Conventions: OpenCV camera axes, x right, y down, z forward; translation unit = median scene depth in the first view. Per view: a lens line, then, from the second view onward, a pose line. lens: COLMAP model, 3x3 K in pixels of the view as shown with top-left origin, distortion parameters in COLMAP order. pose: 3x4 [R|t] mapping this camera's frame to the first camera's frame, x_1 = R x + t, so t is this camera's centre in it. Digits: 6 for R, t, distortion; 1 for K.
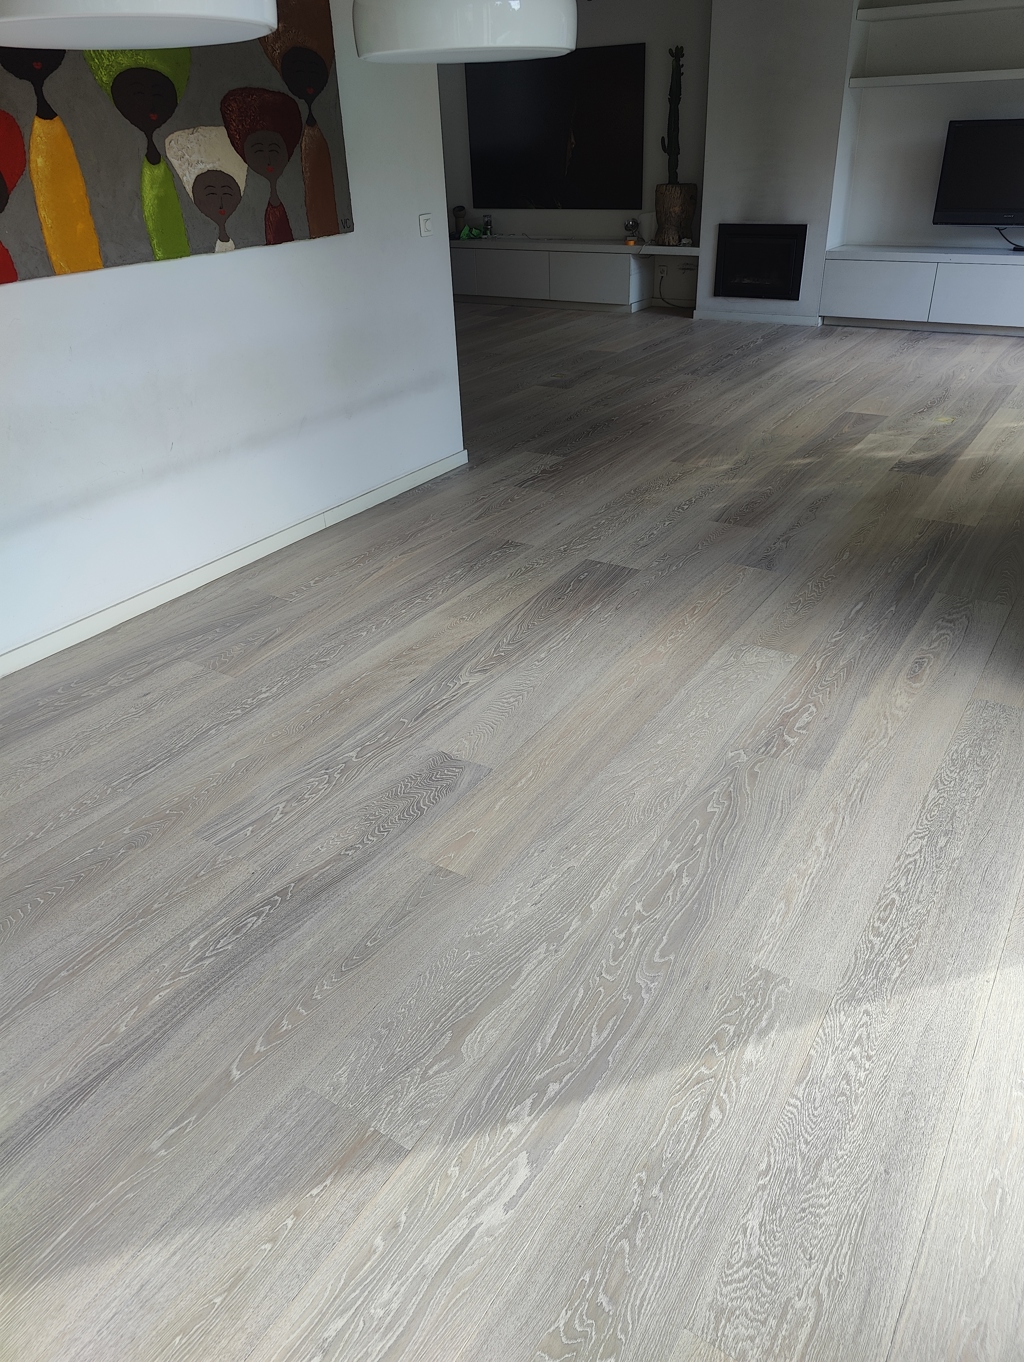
lens RADIAL K [[965.2, 0, 518.1], [0, 965.2, 676.0], [0, 0, 1]] dist [0.034072, -0.028596]
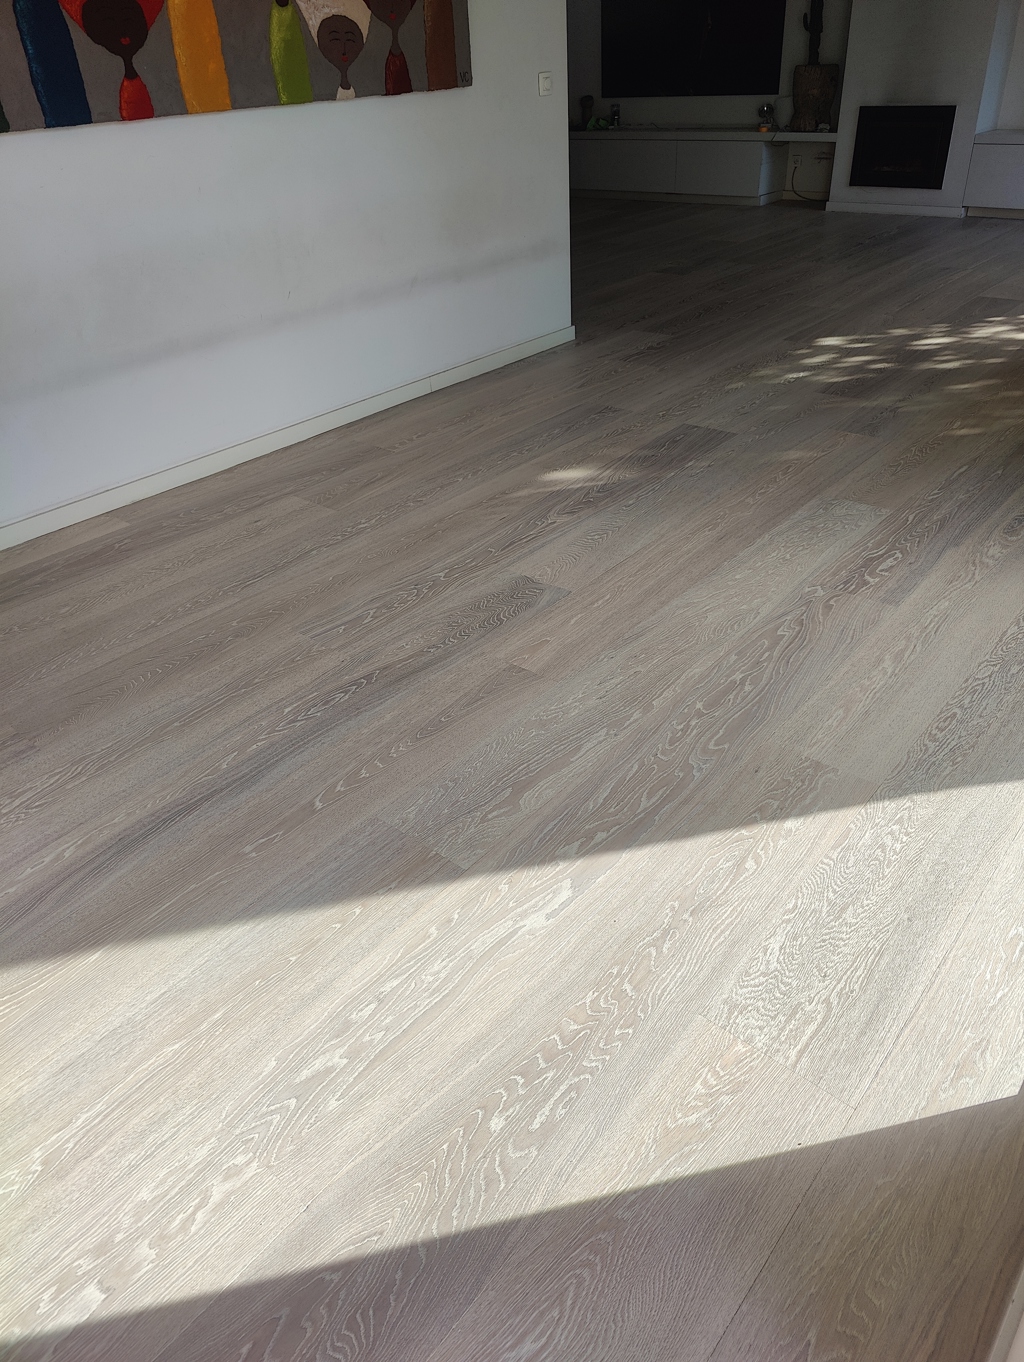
lens RADIAL K [[965.2, 0, 504.0], [0, 965.2, 683.2], [0, 0, 1]] dist [0.034072, -0.028596]
pose [[0.990863, 0.060918, -0.120332, 0.036529], [-0.052609, 0.996083, 0.071065, 0.137609], [0.124190, -0.064086, 0.990187, -0.054204]]
